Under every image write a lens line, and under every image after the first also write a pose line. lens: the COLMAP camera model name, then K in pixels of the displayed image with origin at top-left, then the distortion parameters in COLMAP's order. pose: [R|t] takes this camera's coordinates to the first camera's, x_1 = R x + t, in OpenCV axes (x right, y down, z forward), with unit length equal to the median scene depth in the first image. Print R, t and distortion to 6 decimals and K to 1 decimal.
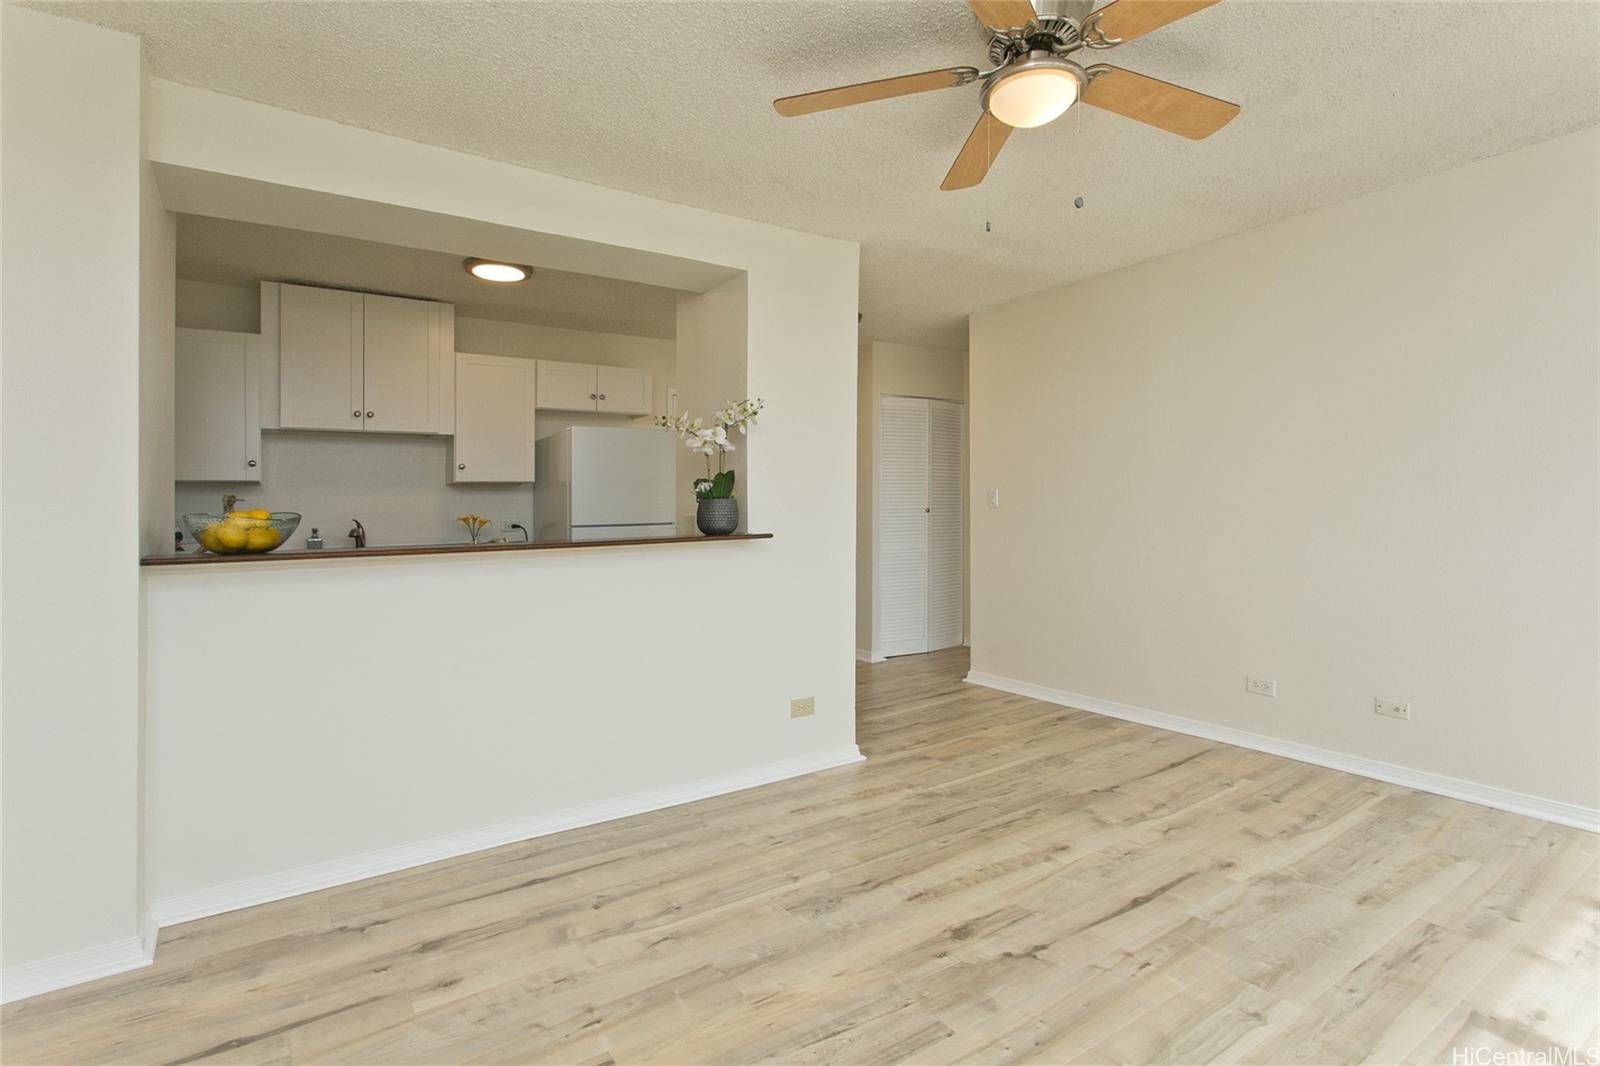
lens RADIAL K [[762.8, 0, 794.6], [0, 762.8, 524.5], [0, 0, 1]] dist [0.005202, 0.000641]
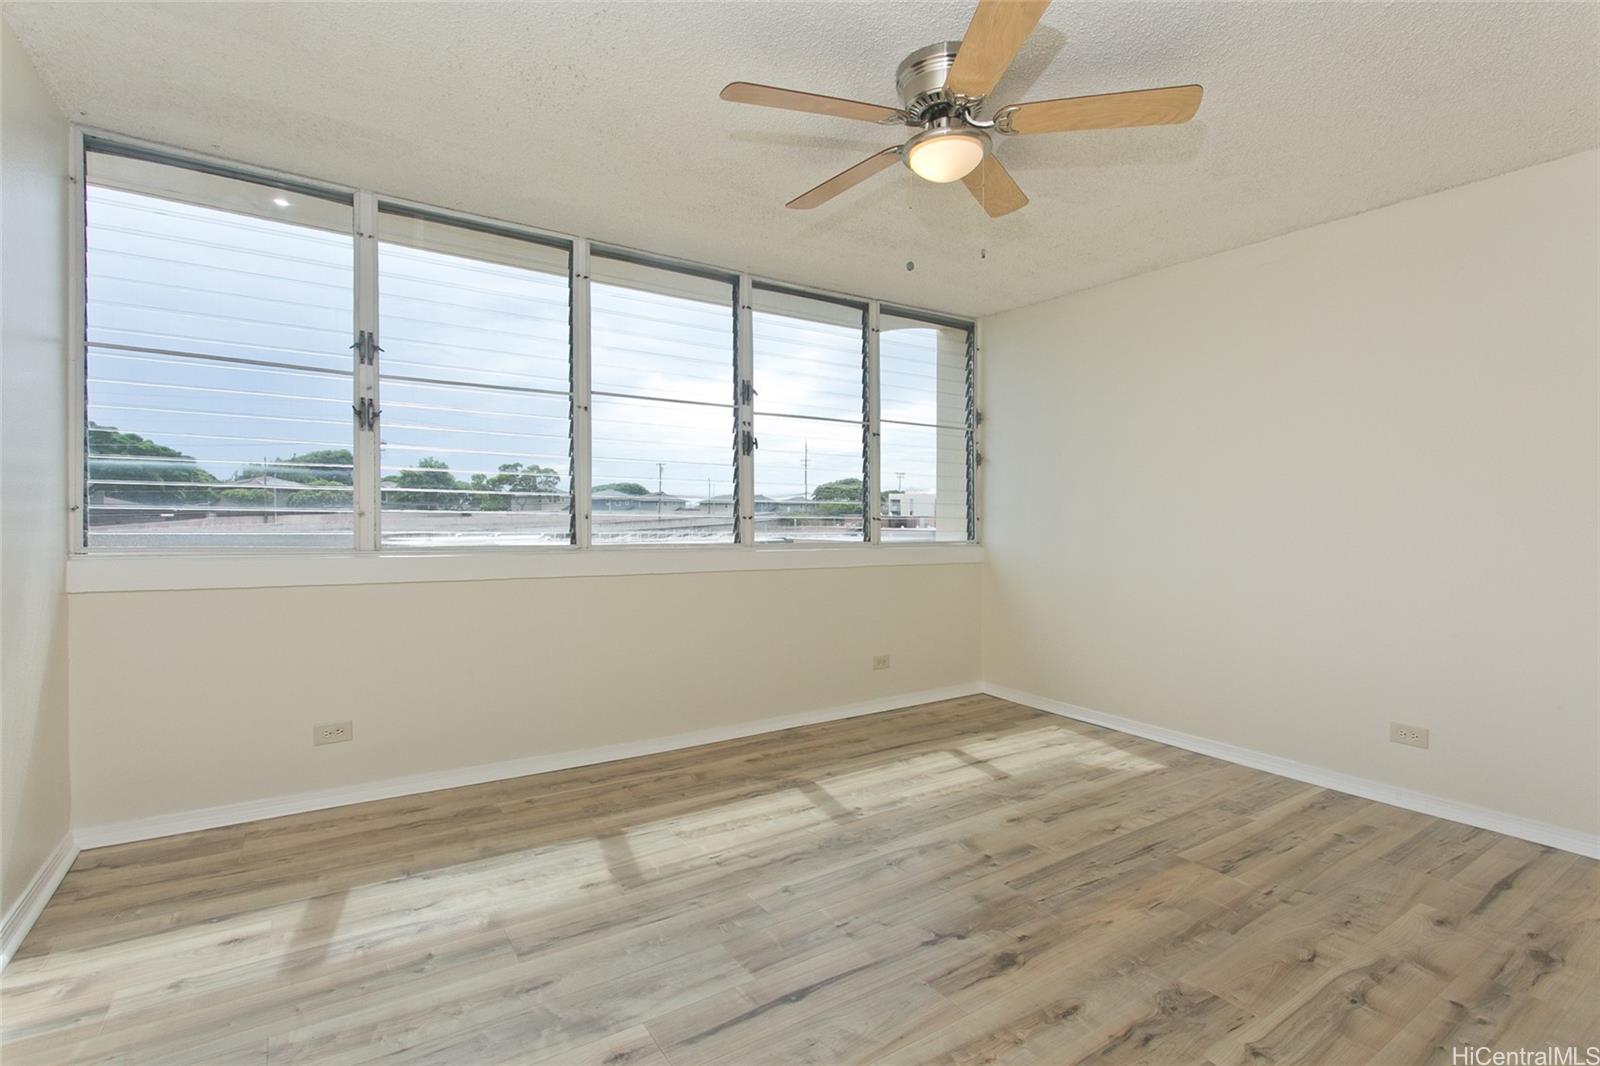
lens RADIAL K [[762.8, 0, 788.7], [0, 762.8, 522.3], [0, 0, 1]] dist [0.005202, 0.000641]
pose [[-0.999923, 0.008582, 0.008983, 0.434678], [0.008763, 0.999756, 0.020268, -0.038428], [-0.008807, 0.020345, -0.999754, 1.770901]]
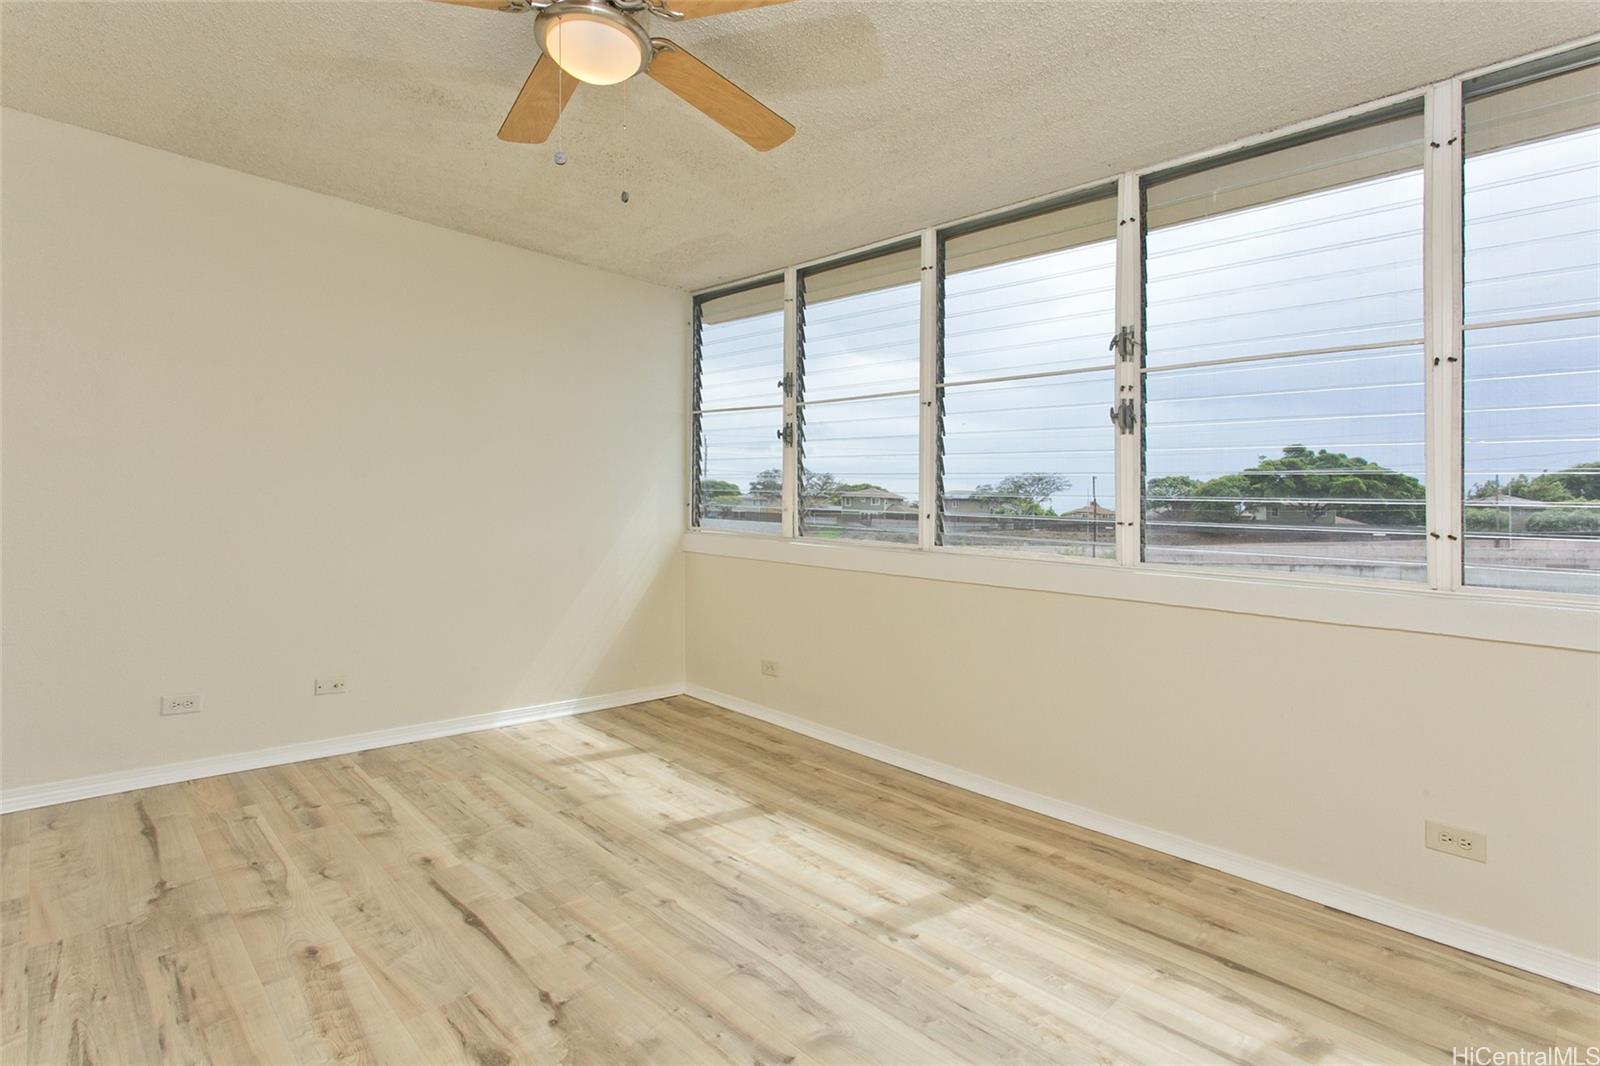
lens RADIAL K [[762.8, 0, 787.8], [0, 762.8, 532.3], [0, 0, 1]] dist [0.005202, 0.000641]
pose [[-0.183177, -0.015813, 0.982953, -0.509493], [-0.017327, 0.999767, 0.012854, 0.002791], [-0.982927, -0.014677, -0.183409, 0.779246]]
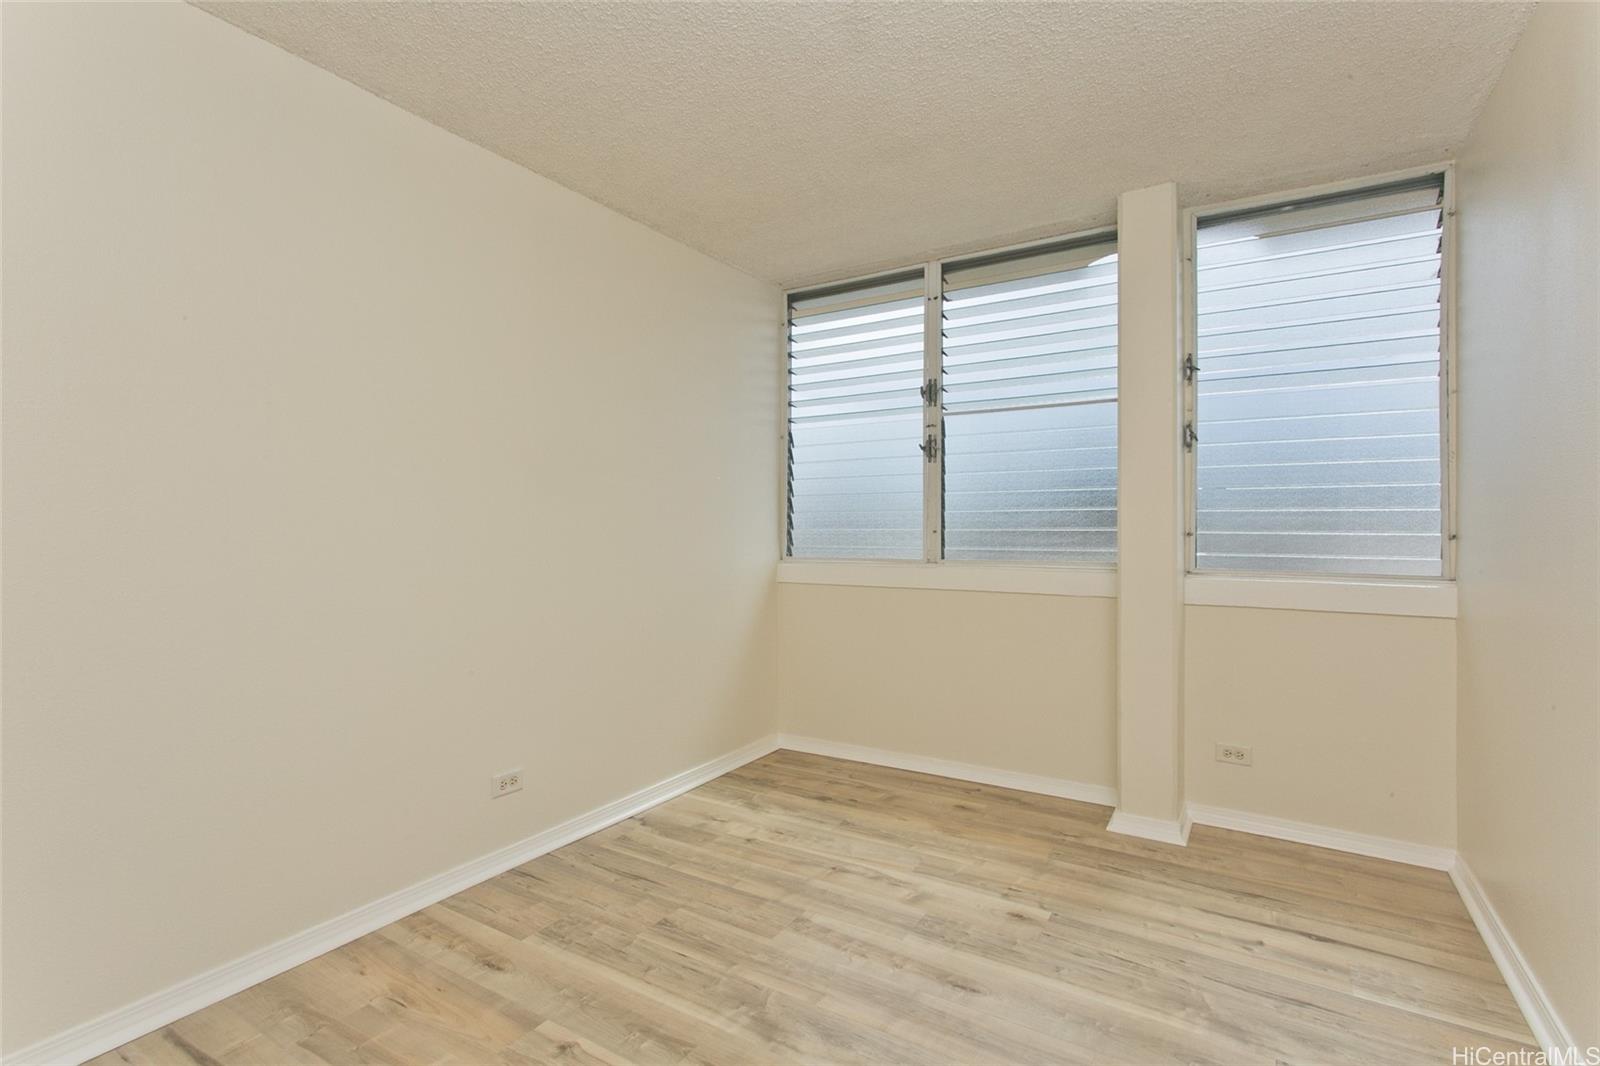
lens RADIAL K [[762.8, 0, 789.9], [0, 762.8, 536.1], [0, 0, 1]] dist [0.005202, 0.000641]
pose [[-0.406960, 0.014254, 0.913335, 0.019125], [0.016951, 0.999824, -0.008051, -0.021830], [-0.913289, 0.012205, -0.407130, 1.479691]]
